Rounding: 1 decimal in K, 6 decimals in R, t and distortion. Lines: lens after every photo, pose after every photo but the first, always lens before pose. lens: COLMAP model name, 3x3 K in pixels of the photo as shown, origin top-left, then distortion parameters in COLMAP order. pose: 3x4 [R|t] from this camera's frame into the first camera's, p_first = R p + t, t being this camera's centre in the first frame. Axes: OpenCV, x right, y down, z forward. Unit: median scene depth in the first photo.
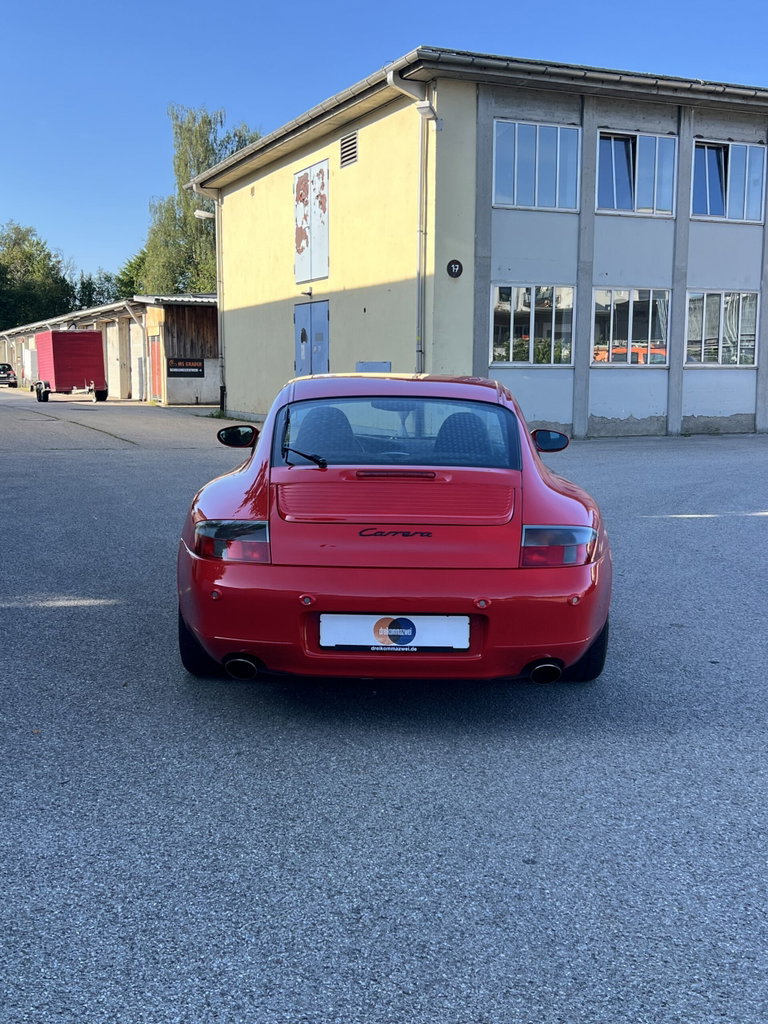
lens RADIAL K [[1165.4, 0, 385.2], [0, 1165.4, 505.2], [0, 0, 1]] dist [0.016294, 0.000000]
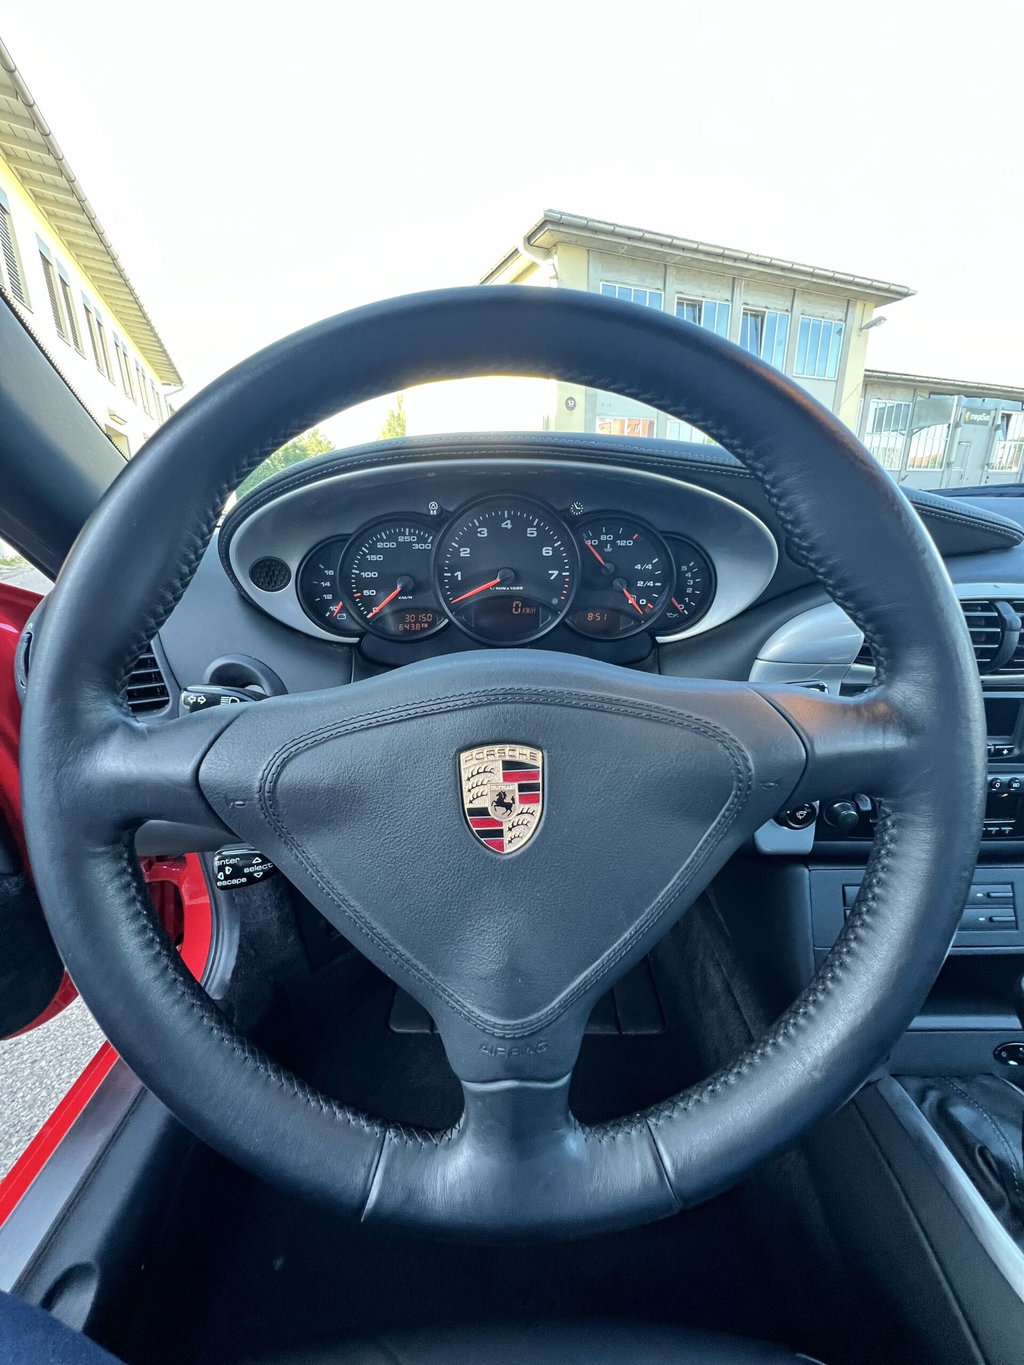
lens RADIAL K [[535.9, 0, 508.7], [0, 535.9, 679.4], [0, 0, 1]] dist [-0.000328, 0.000210]
pose [[0.999884, -0.014940, -0.002815, -0.013869], [0.015201, 0.980277, 0.197042, -0.013458], [-0.000184, -0.197062, 0.980391, 0.311385]]
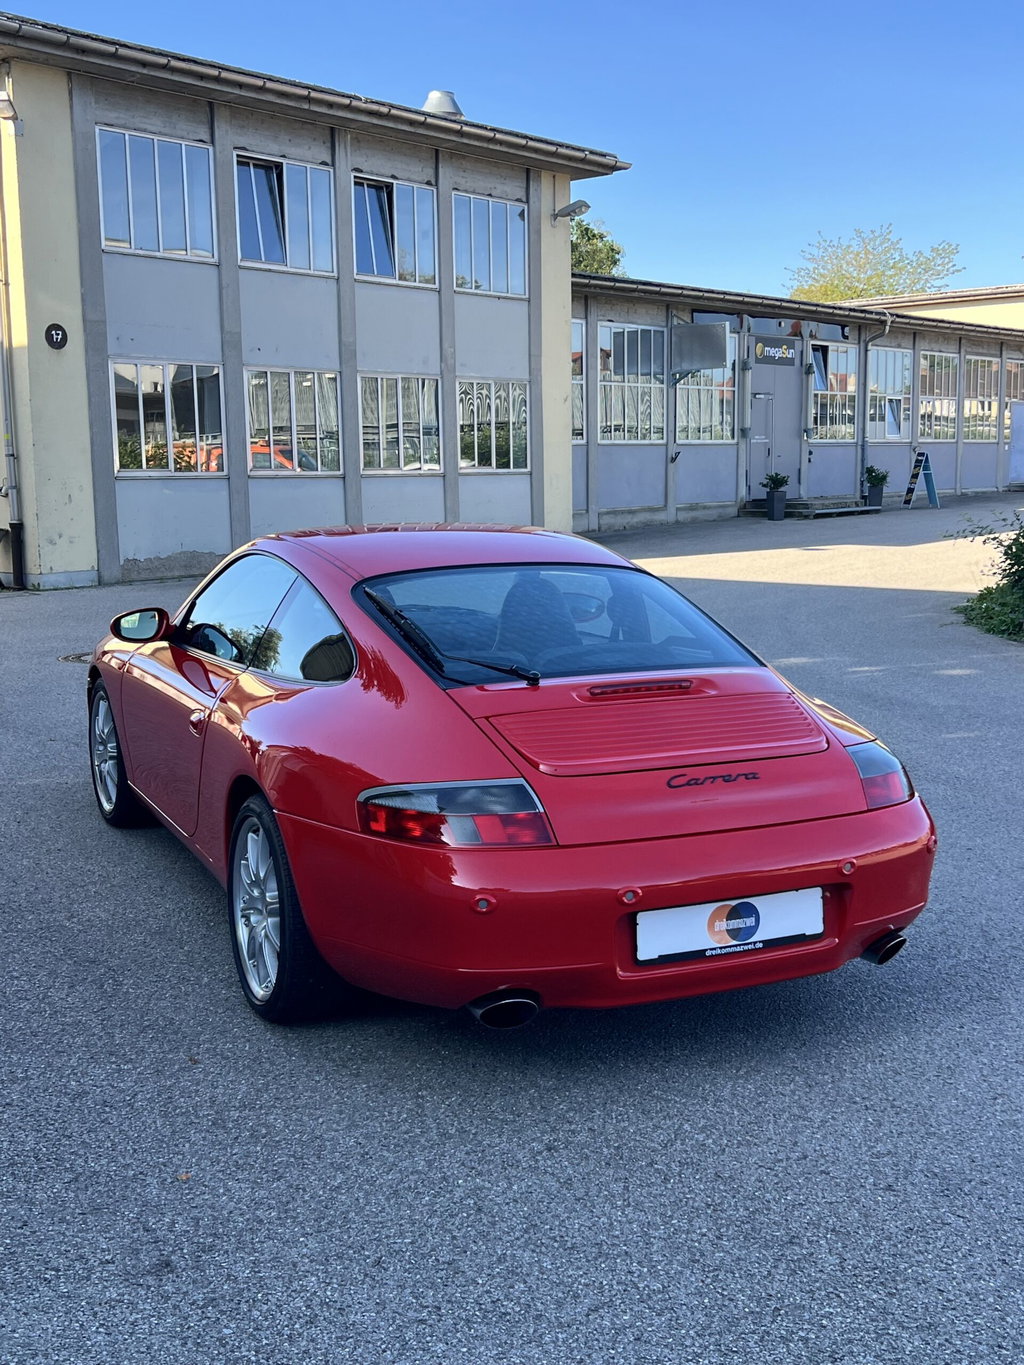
lens RADIAL K [[1553.5, 0, 524.1], [0, 1553.5, 647.1], [0, 0, 1]] dist [0.016294, 0.000000]
pose [[0.898387, -0.063603, 0.434574, -0.098024], [0.063077, 0.997886, 0.015648, -0.015094], [-0.434651, 0.013354, 0.900500, 0.046285]]
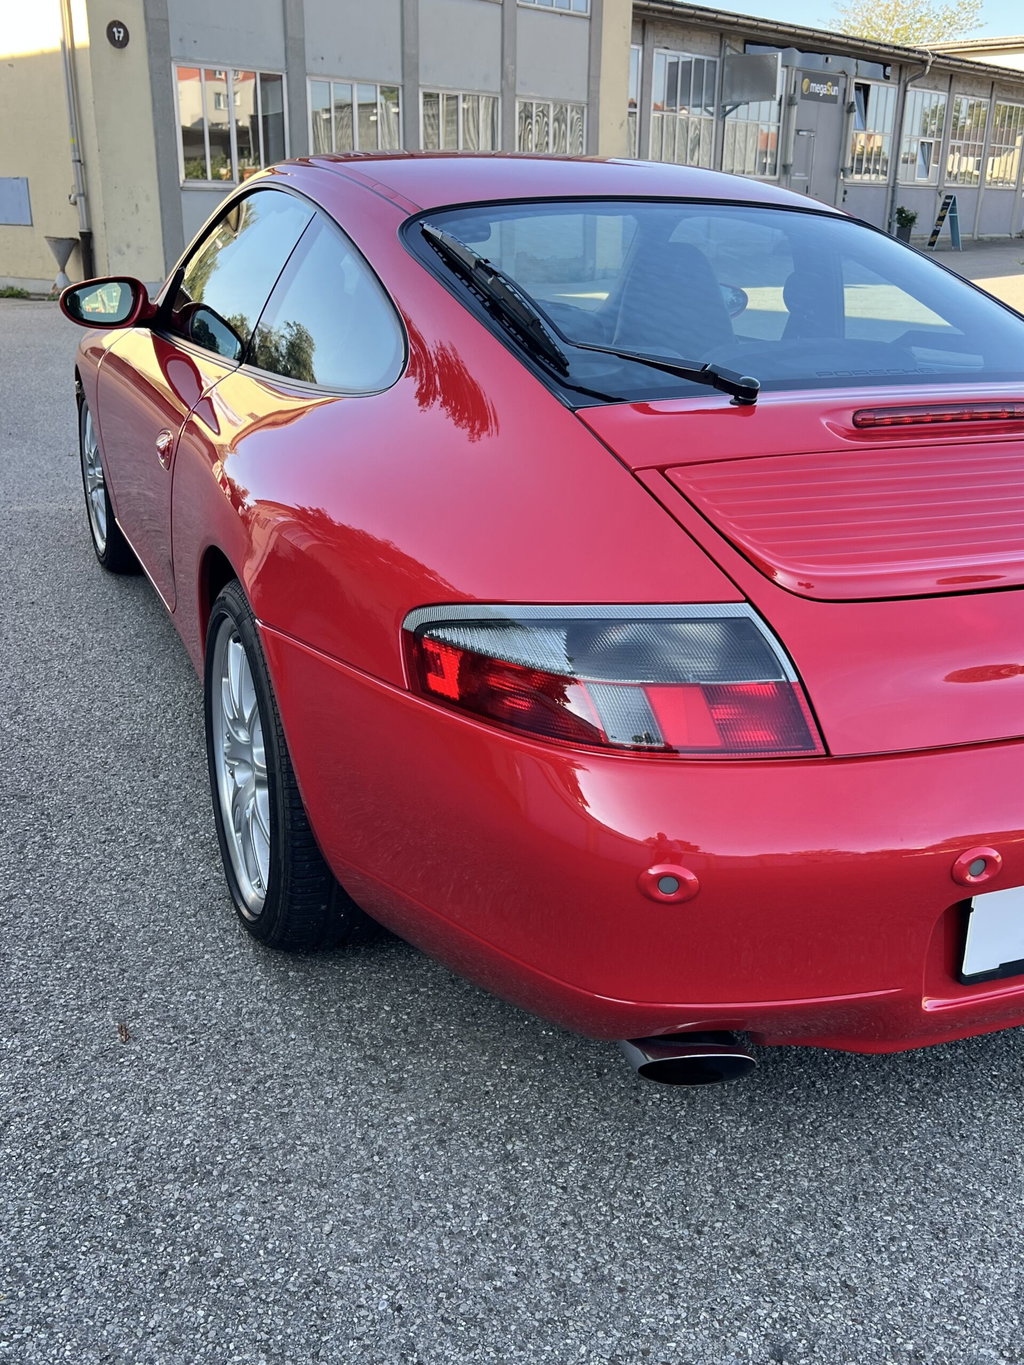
lens RADIAL K [[1272.2, 0, 504.7], [0, 1272.2, 675.1], [0, 0, 1]] dist [0.010997, 0.000000]
pose [[0.916720, -0.128630, 0.378257, -0.060189], [0.036156, 0.969580, 0.242090, -0.010736], [-0.397891, -0.208253, 0.893484, 0.150598]]
